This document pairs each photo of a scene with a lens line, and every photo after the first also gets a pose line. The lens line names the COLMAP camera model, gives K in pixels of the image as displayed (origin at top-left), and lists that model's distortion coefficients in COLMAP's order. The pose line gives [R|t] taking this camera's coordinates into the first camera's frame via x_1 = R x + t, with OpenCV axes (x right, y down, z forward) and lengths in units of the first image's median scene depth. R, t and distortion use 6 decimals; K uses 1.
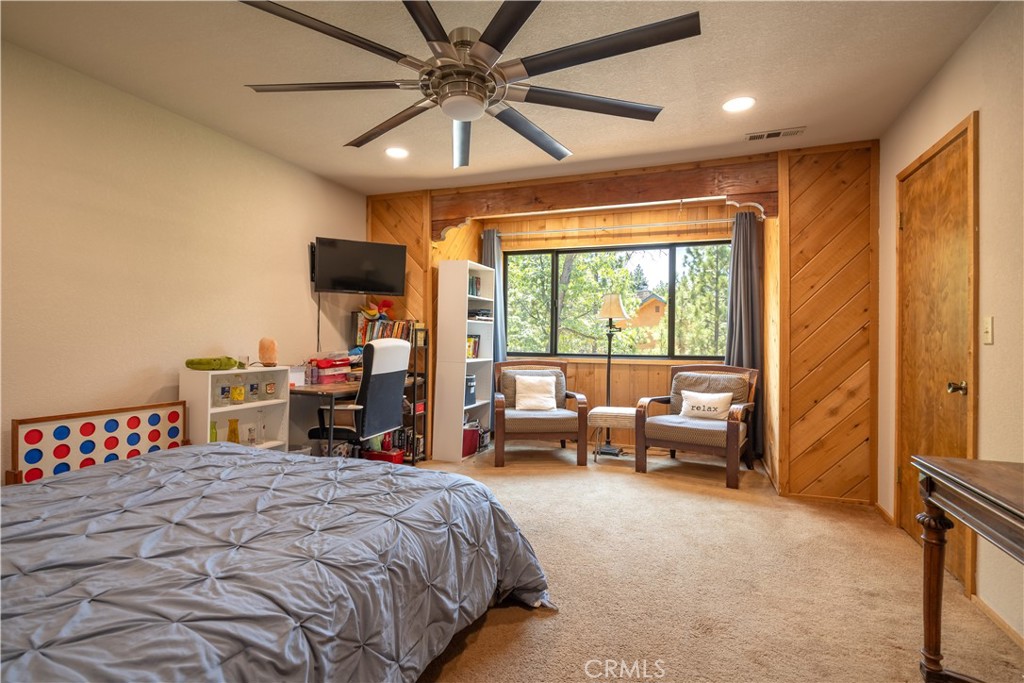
lens RADIAL K [[525.1, 0, 513.3], [0, 525.1, 342.2], [0, 0, 1]] dist [0.006886, 0.000147]
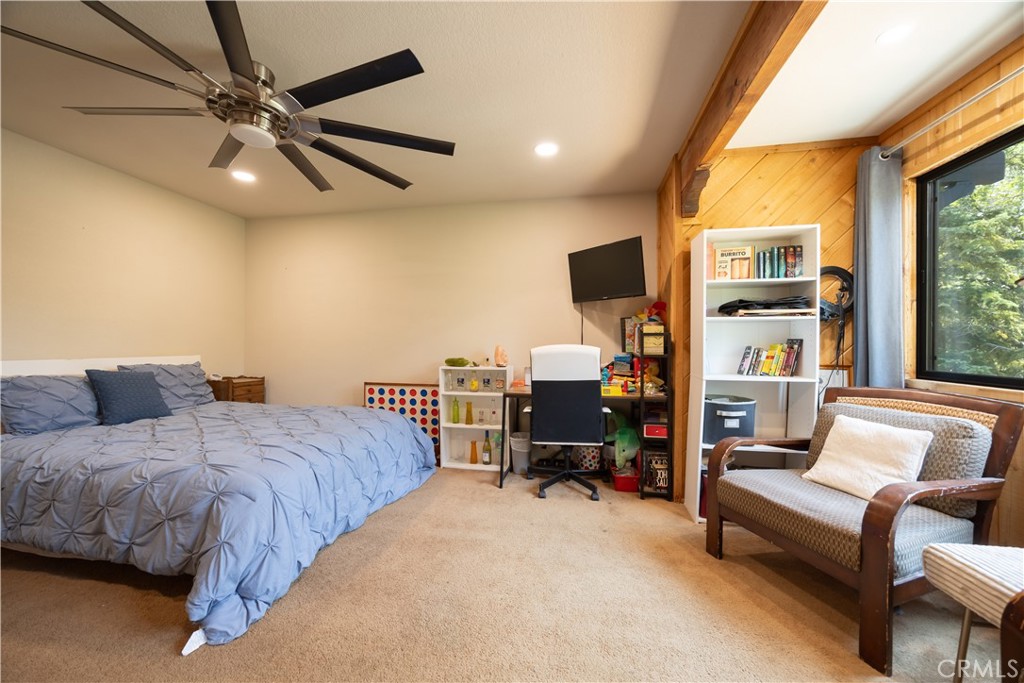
lens RADIAL K [[395.1, 0, 509.7], [0, 395.1, 344.8], [0, 0, 1]] dist [-0.007361, 0.000582]
pose [[0.140565, -0.001507, -0.990070, 0.532223], [-0.006990, 0.999972, -0.002514, -0.005762], [0.990047, 0.007274, 0.140550, 0.944586]]
